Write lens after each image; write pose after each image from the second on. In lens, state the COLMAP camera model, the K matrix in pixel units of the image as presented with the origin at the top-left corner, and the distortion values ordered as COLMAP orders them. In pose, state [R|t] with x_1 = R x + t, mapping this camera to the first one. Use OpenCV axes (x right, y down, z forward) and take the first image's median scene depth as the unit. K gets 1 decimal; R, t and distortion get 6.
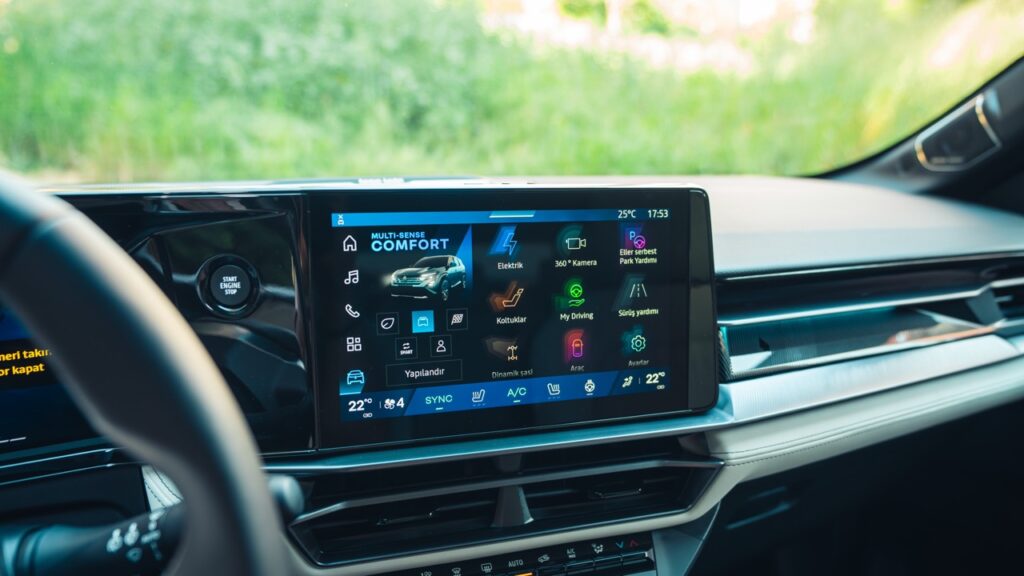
lens RADIAL K [[727.6, 0, 514.2], [0, 727.6, 292.2], [0, 0, 1]] dist [0.002100, -0.001202]
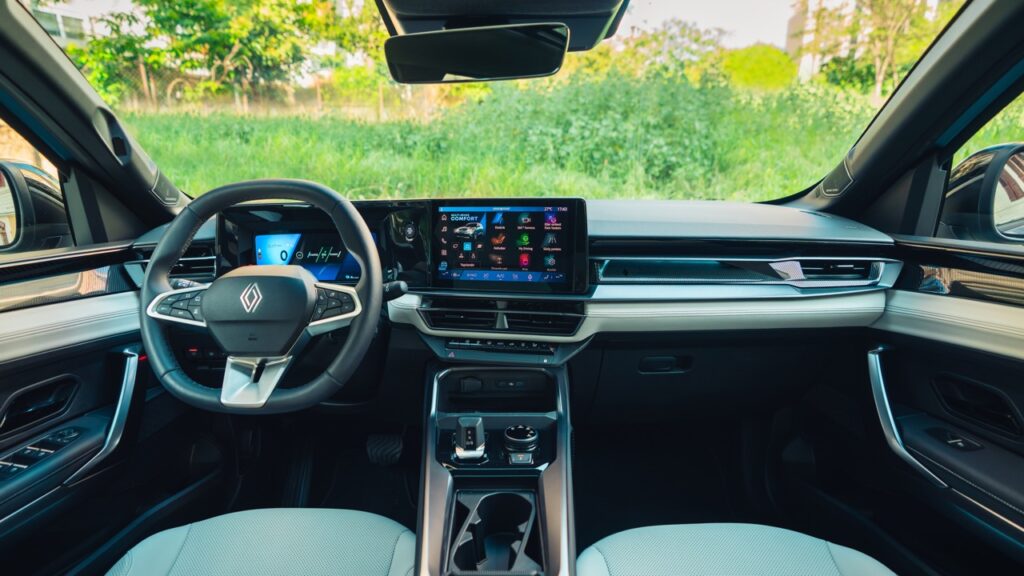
lens RADIAL K [[498.8, 0, 484.1], [0, 498.8, 323.8], [0, 0, 1]] dist [-0.052079, 0.000031]
pose [[0.872388, 0.106948, -0.476972, 0.744453], [-0.078706, 0.993773, 0.078872, 0.152716], [0.482437, -0.031266, 0.875373, -0.561845]]
